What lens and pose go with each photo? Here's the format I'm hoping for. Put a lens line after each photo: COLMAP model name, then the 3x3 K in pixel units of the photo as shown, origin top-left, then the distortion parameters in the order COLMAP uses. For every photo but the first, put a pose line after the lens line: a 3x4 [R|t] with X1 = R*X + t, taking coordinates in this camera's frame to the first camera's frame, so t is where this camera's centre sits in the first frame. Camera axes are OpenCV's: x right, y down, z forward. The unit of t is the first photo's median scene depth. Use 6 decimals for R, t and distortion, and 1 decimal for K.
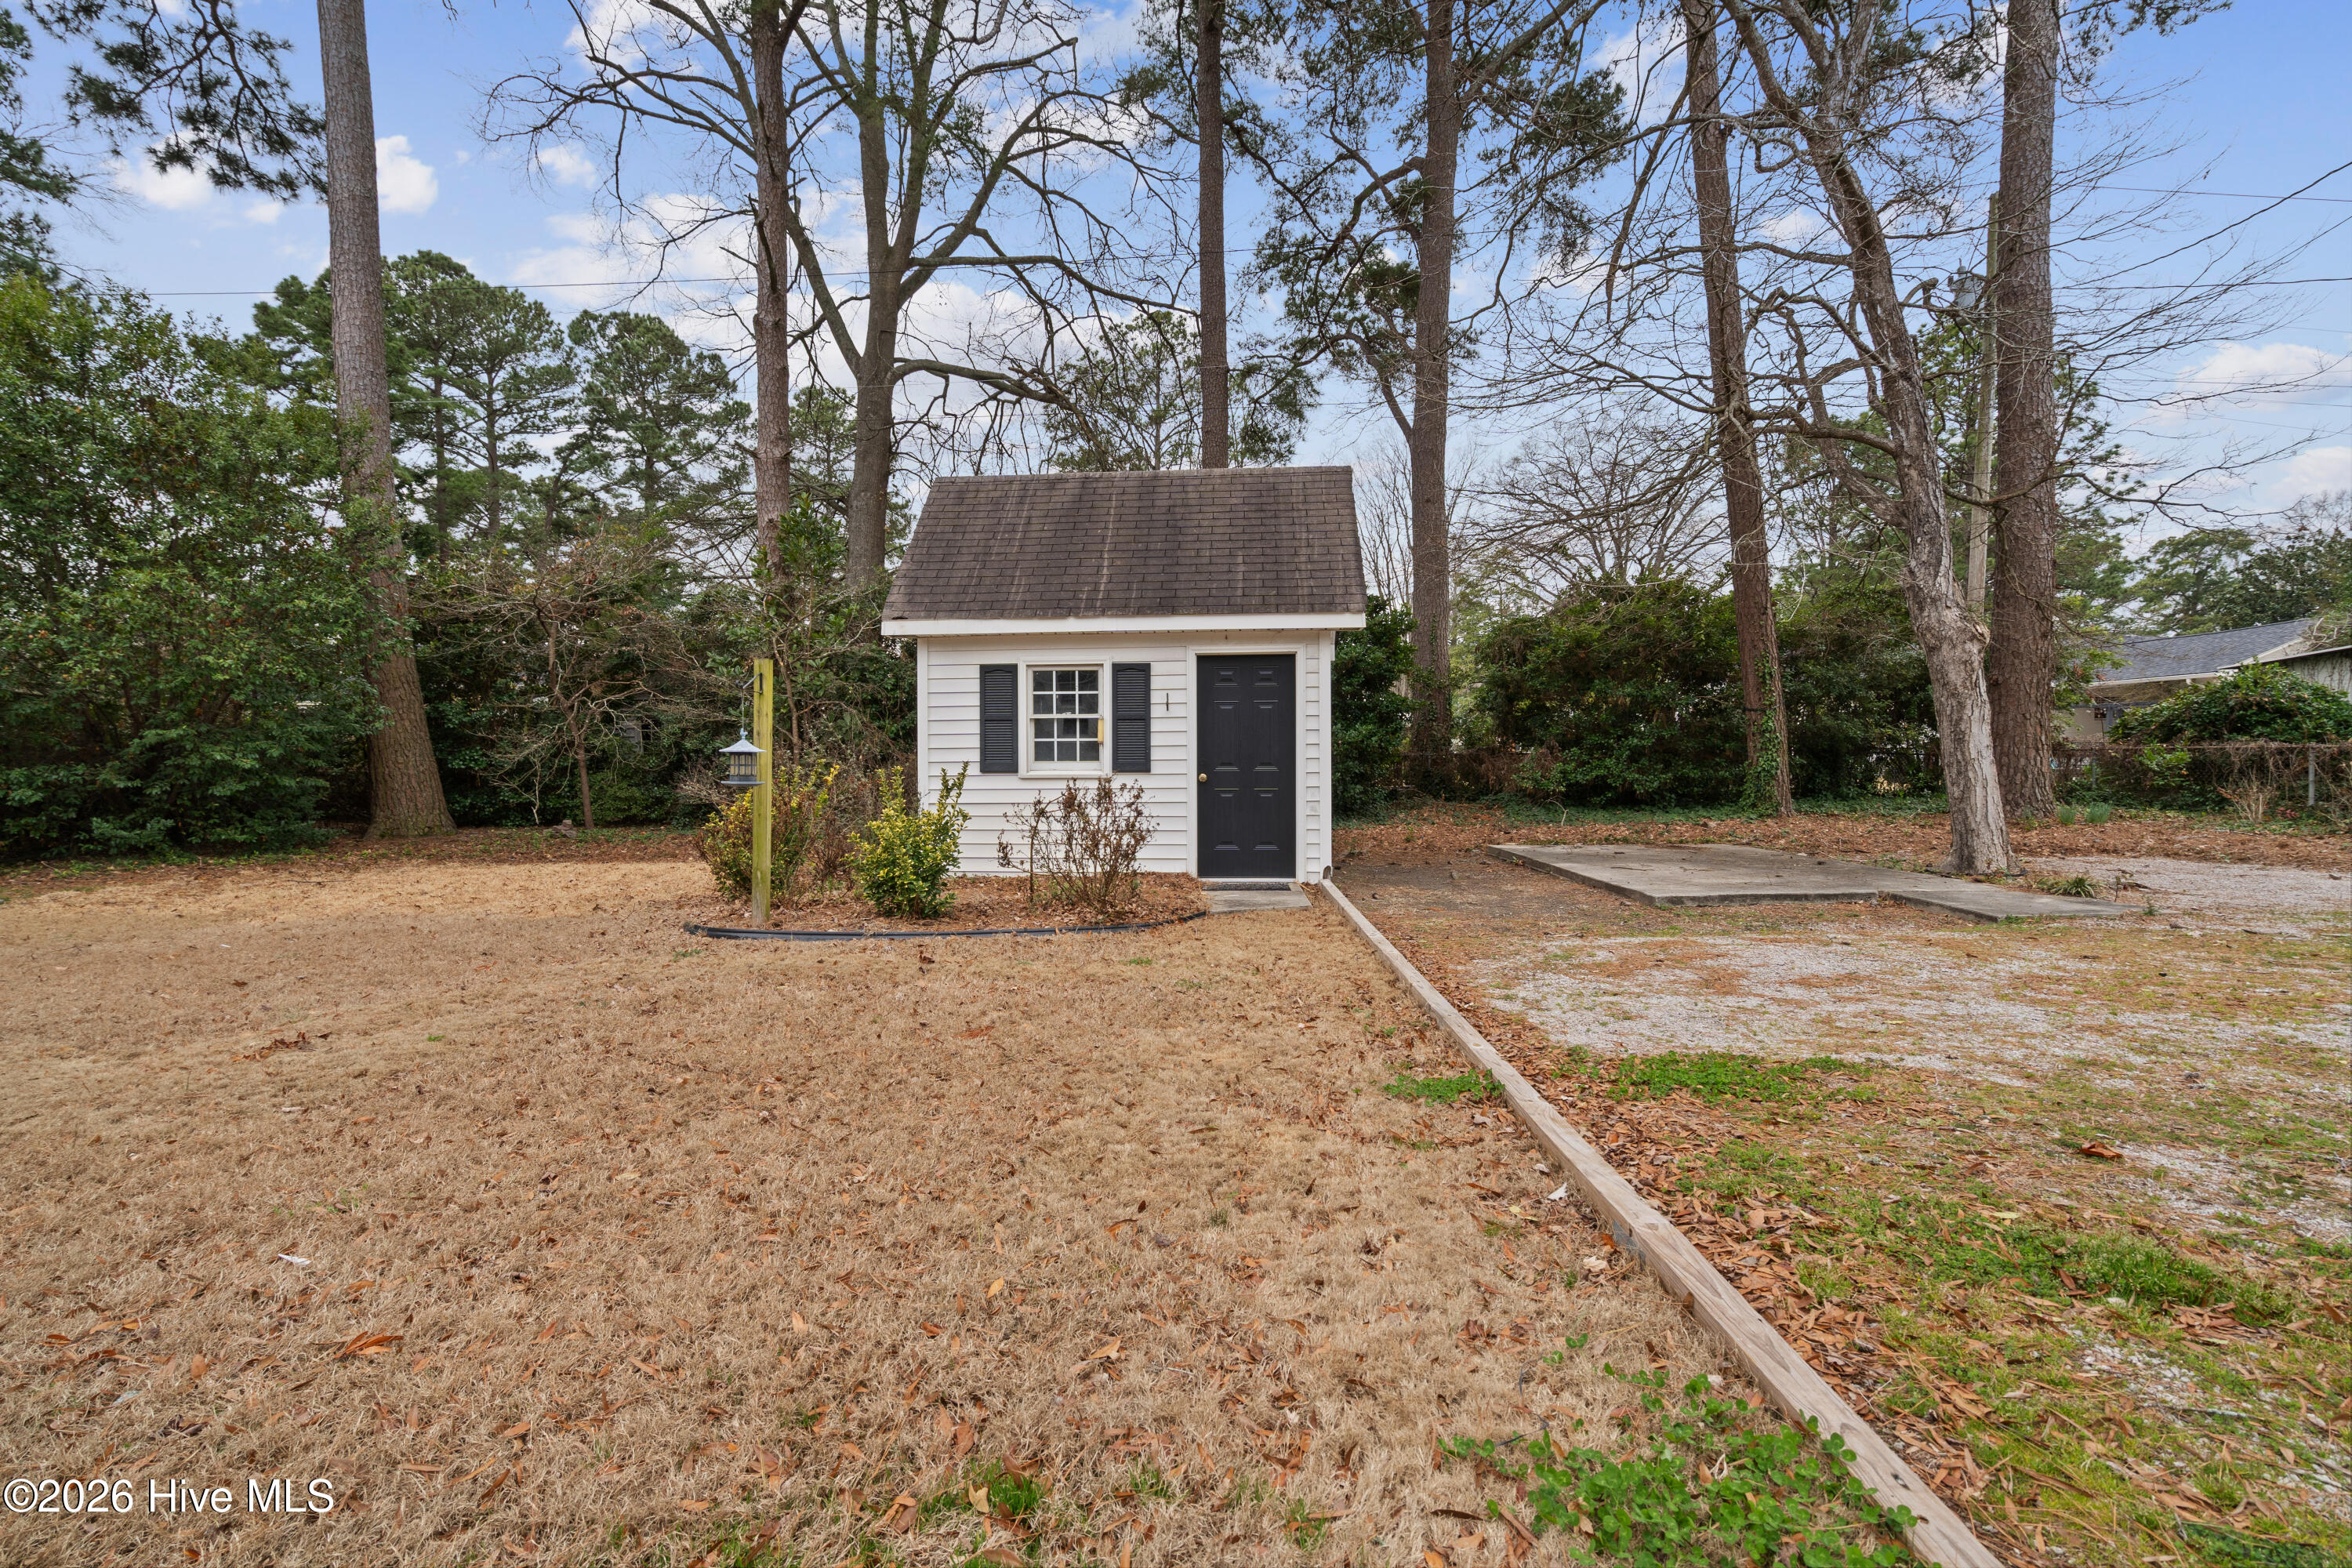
lens RADIAL K [[1072.8, 0, 1176.0], [0, 1072.8, 784.0], [0, 0, 1]] dist [-0.004050, -0.000290]
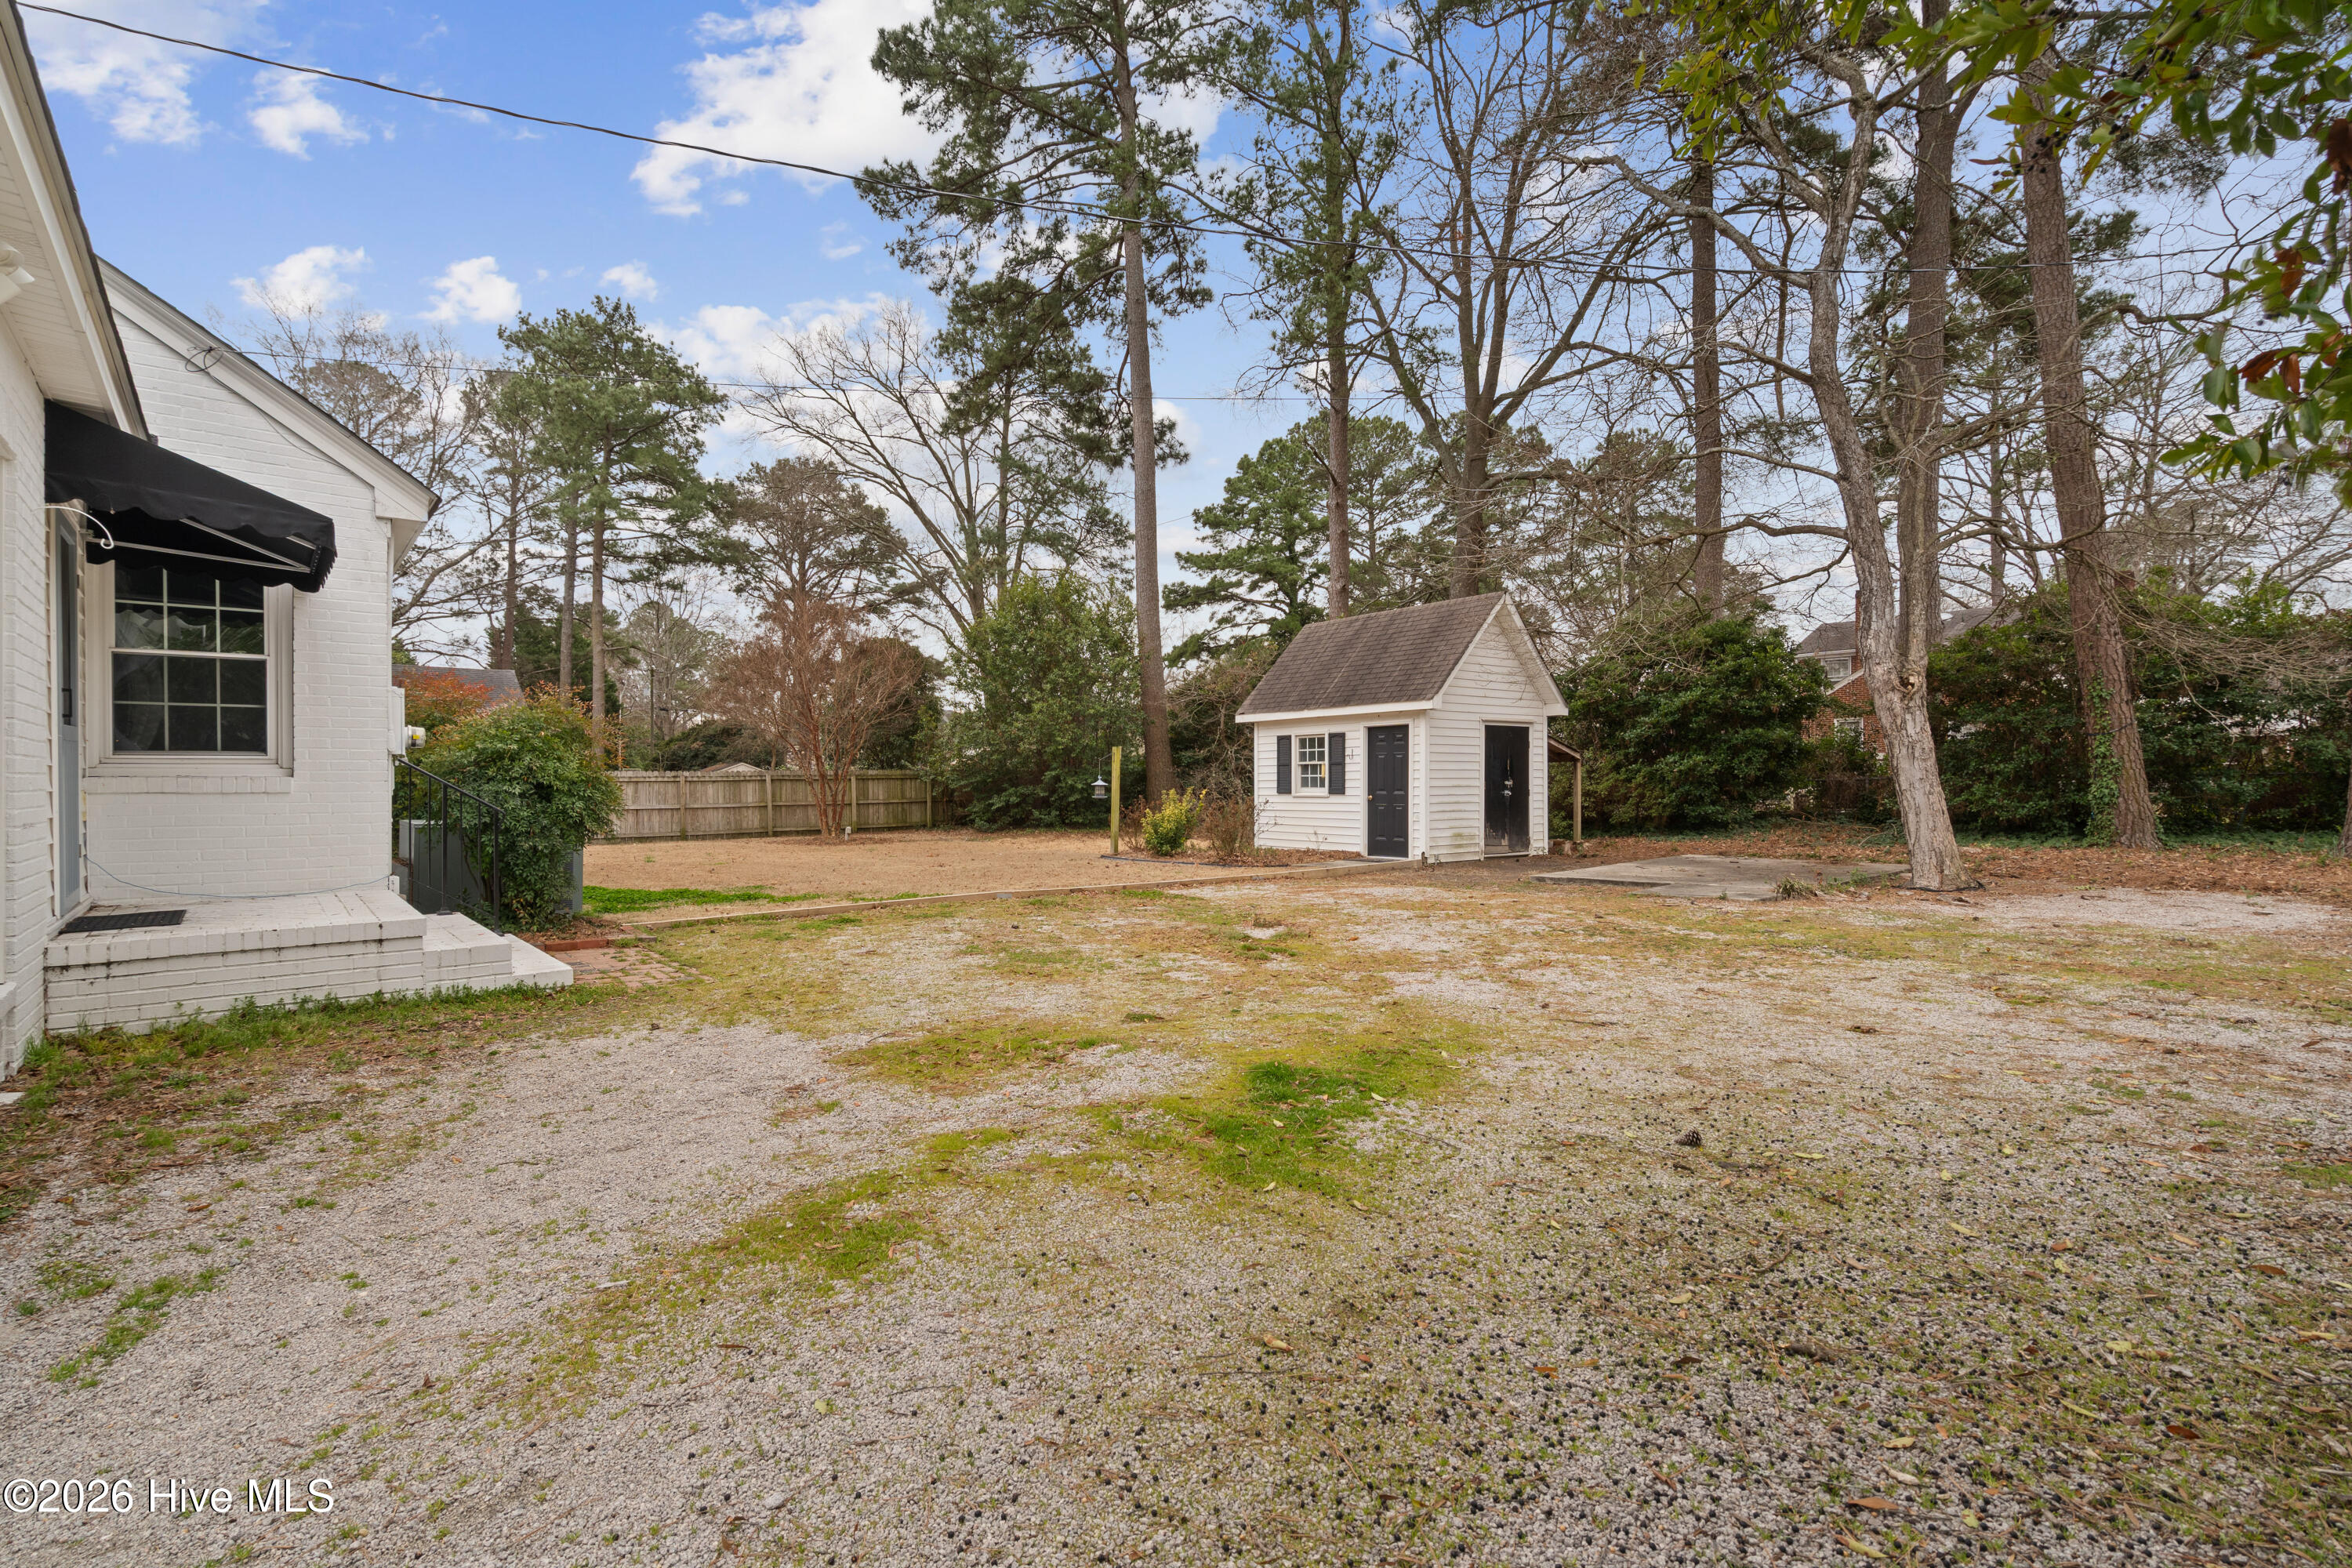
lens RADIAL K [[1072.8, 0, 1176.0], [0, 1072.8, 784.0], [0, 0, 1]] dist [-0.004050, -0.000290]
pose [[0.674292, 0.002845, -0.738460, 1.082873], [-0.011840, 0.999906, -0.006959, -0.012193], [0.738370, 0.013436, 0.674262, -0.391912]]
